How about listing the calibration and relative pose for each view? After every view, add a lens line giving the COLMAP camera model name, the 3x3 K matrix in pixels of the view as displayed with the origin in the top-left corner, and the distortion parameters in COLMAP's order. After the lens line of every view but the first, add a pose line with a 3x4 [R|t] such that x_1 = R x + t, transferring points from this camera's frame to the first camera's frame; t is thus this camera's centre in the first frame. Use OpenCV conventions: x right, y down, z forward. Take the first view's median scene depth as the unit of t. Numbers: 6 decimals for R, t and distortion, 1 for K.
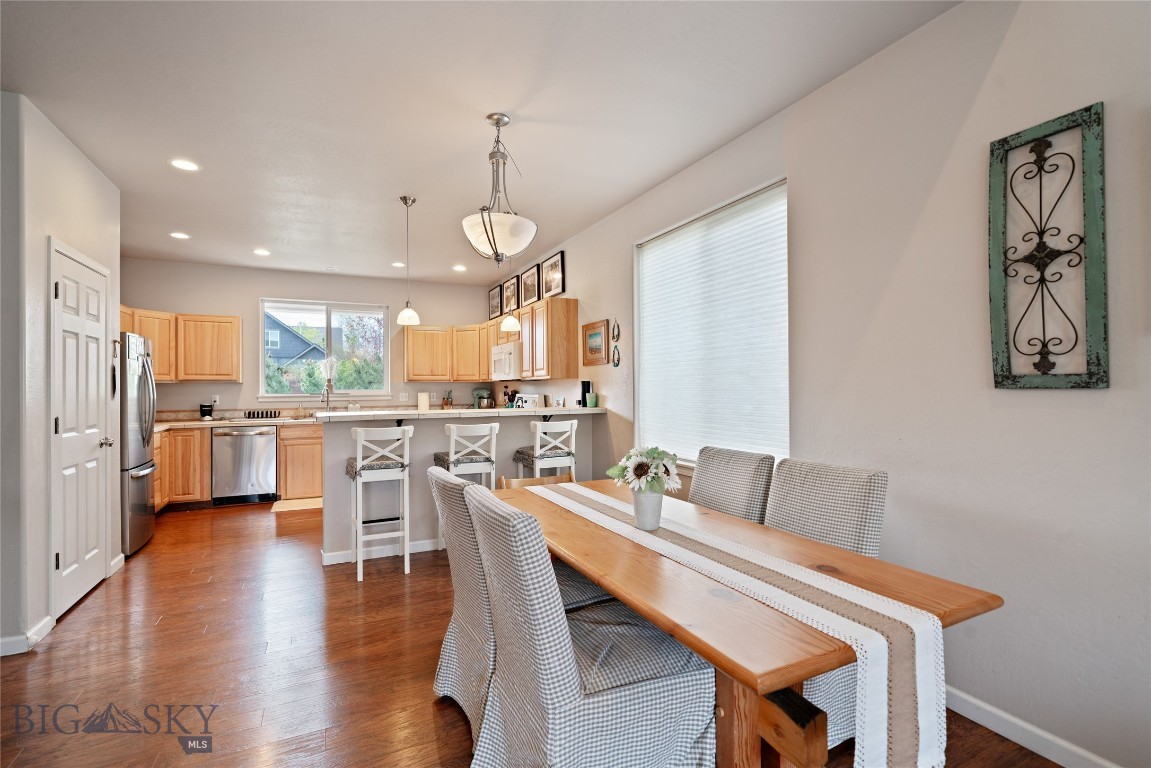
lens RADIAL K [[524.7, 0, 569.8], [0, 524.7, 383.2], [0, 0, 1]] dist [0.001449, 0.000620]
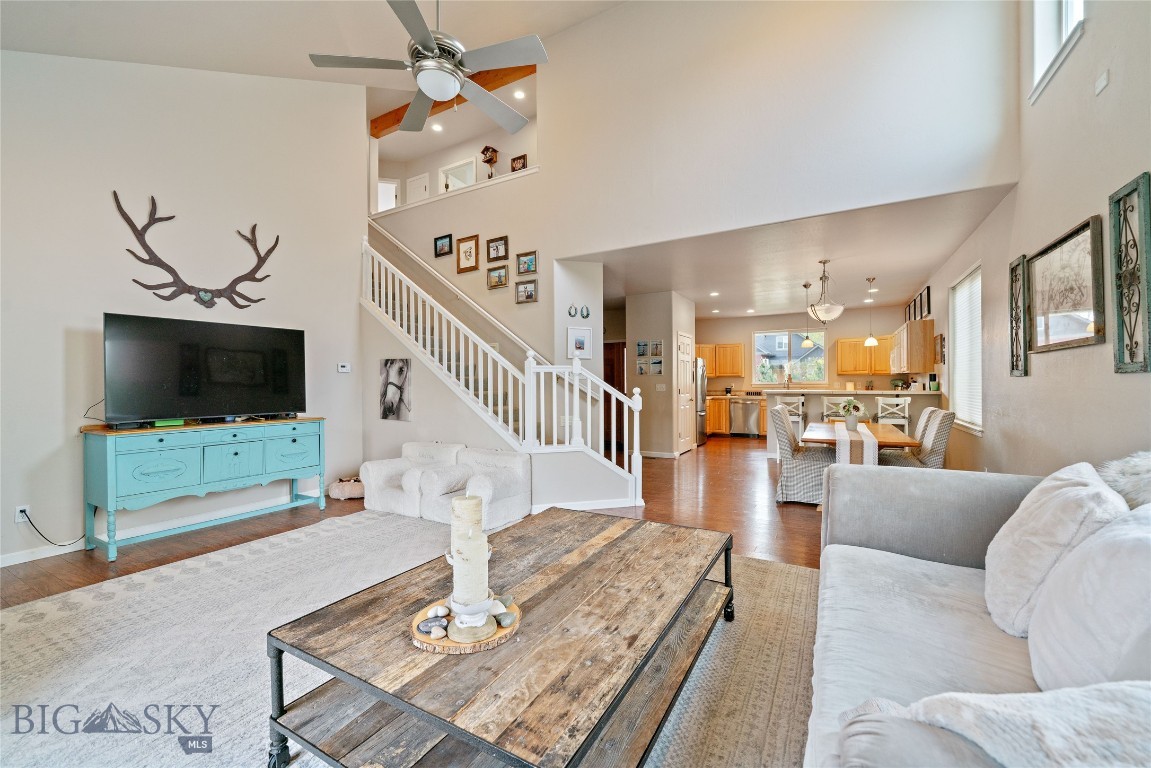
lens RADIAL K [[454.6, 0, 570.2], [0, 454.6, 386.0], [0, 0, 1]] dist [-0.000975, -0.000557]
pose [[0.562854, 0.006430, -0.826531, 0.566914], [0.010654, 0.999830, 0.015034, 0.000518], [0.826488, -0.017268, 0.562690, -0.672843]]
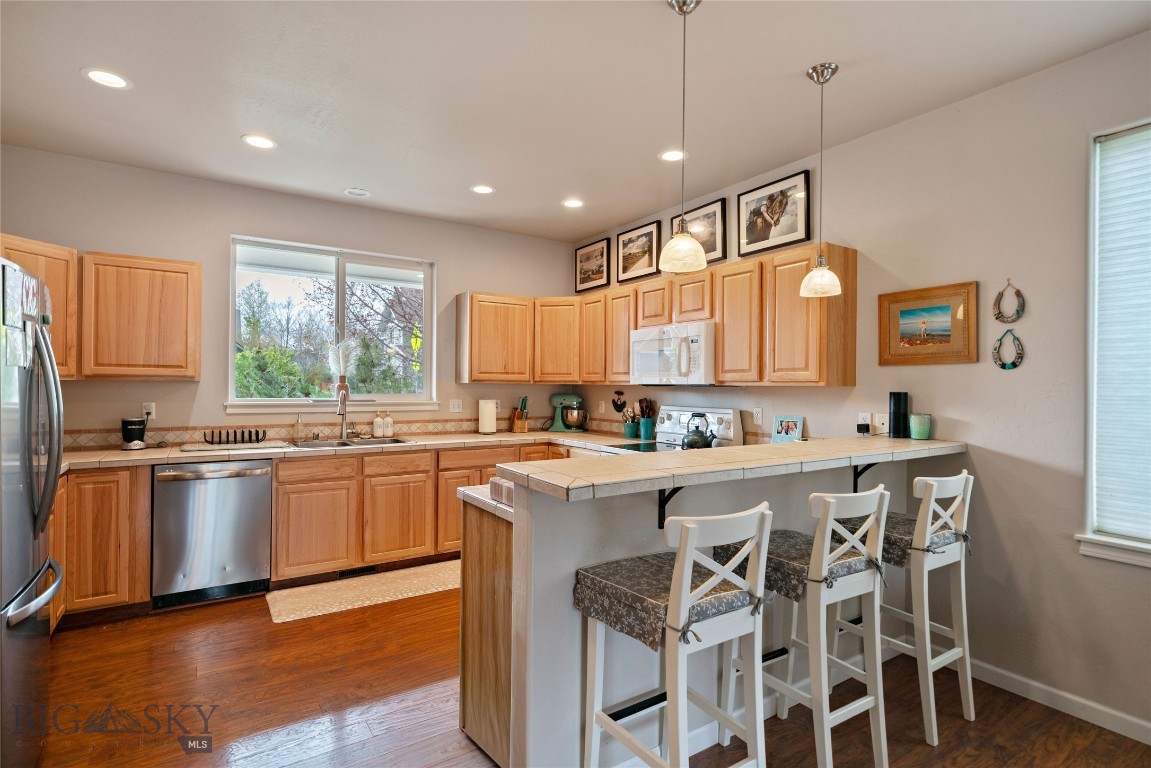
lens RADIAL K [[568.0, 0, 573.0], [0, 568.0, 384.8], [0, 0, 1]] dist [0.001898, 0.001065]
pose [[0.990906, 0.015829, 0.133620, -0.424902], [-0.016927, 0.999832, 0.007089, -0.010980], [-0.133485, -0.009286, 0.991007, 0.465820]]
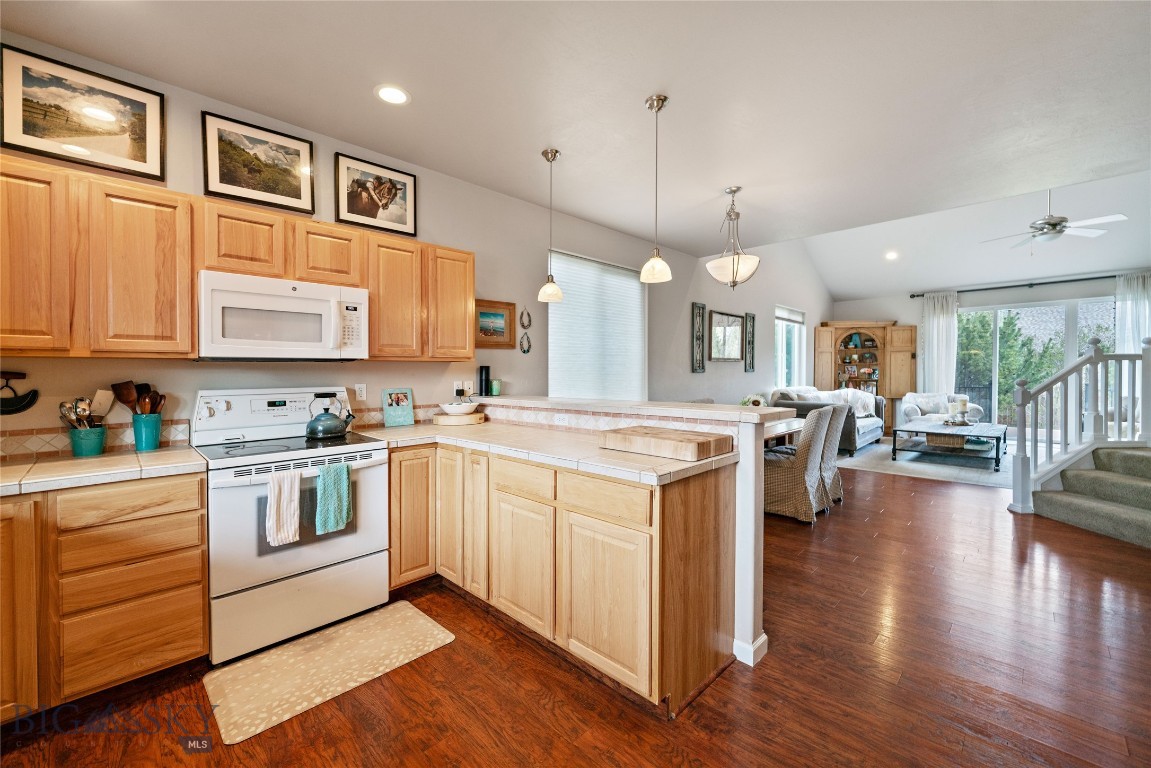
lens RADIAL K [[454.6, 0, 561.5], [0, 454.6, 382.1], [0, 0, 1]] dist [-0.000975, -0.000557]
pose [[-0.316500, -0.013042, 0.948503, -0.763450], [0.000490, 0.999903, 0.013913, 0.012909], [-0.948592, 0.004868, -0.316463, 1.186627]]
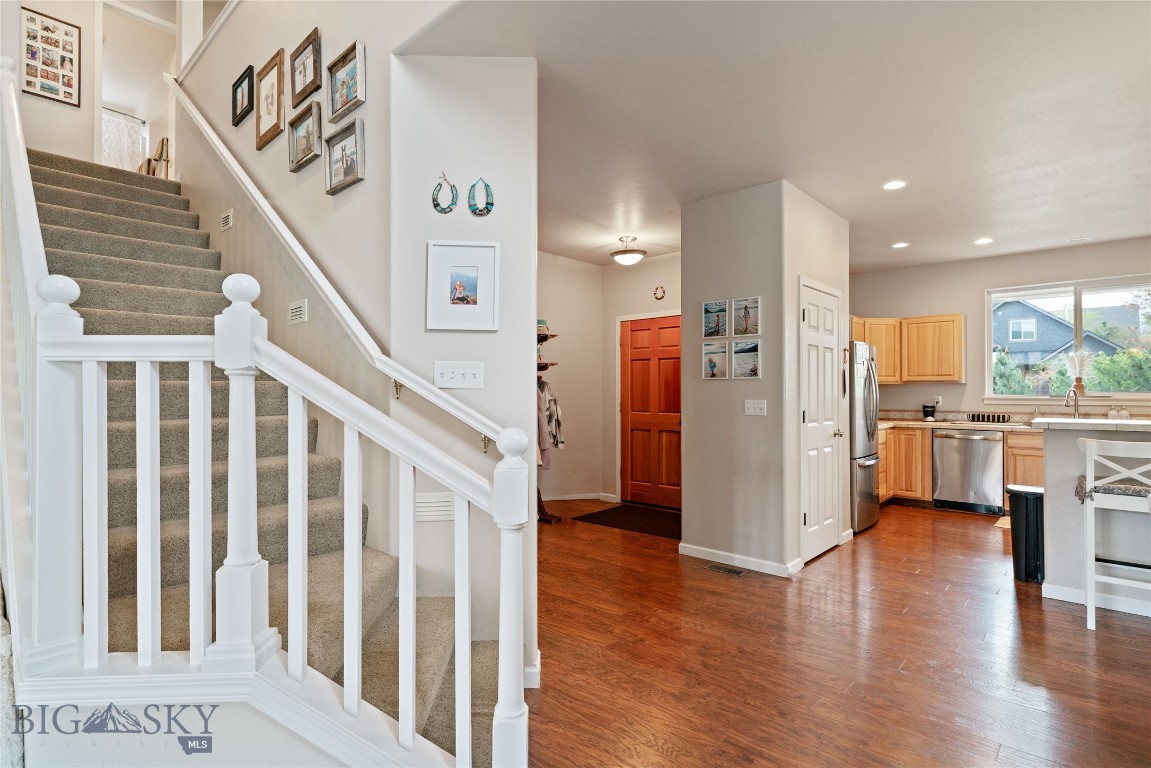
lens RADIAL K [[568.0, 0, 570.6], [0, 568.0, 387.6], [0, 0, 1]] dist [0.001898, 0.001065]
pose [[0.365181, 0.001213, -0.930936, 0.094840], [0.006269, 0.999973, 0.003763, -0.001772], [0.930916, -0.007210, 0.365163, -0.047592]]
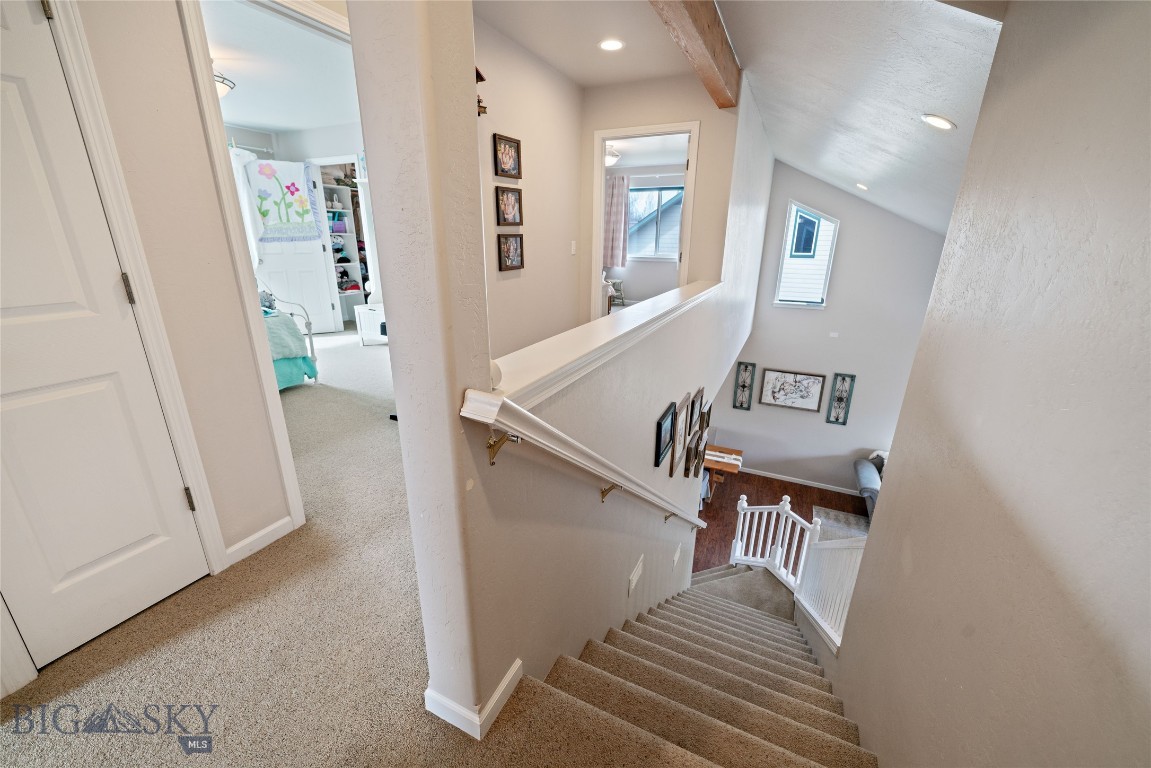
lens RADIAL K [[454.6, 0, 575.2], [0, 454.6, 384.2], [0, 0, 1]] dist [-0.000975, -0.000557]
pose [[0.782160, -0.178486, 0.596966, -1.276739], [-0.017246, 0.951524, 0.307091, -0.658921], [-0.622839, -0.250489, 0.741166, -0.541782]]
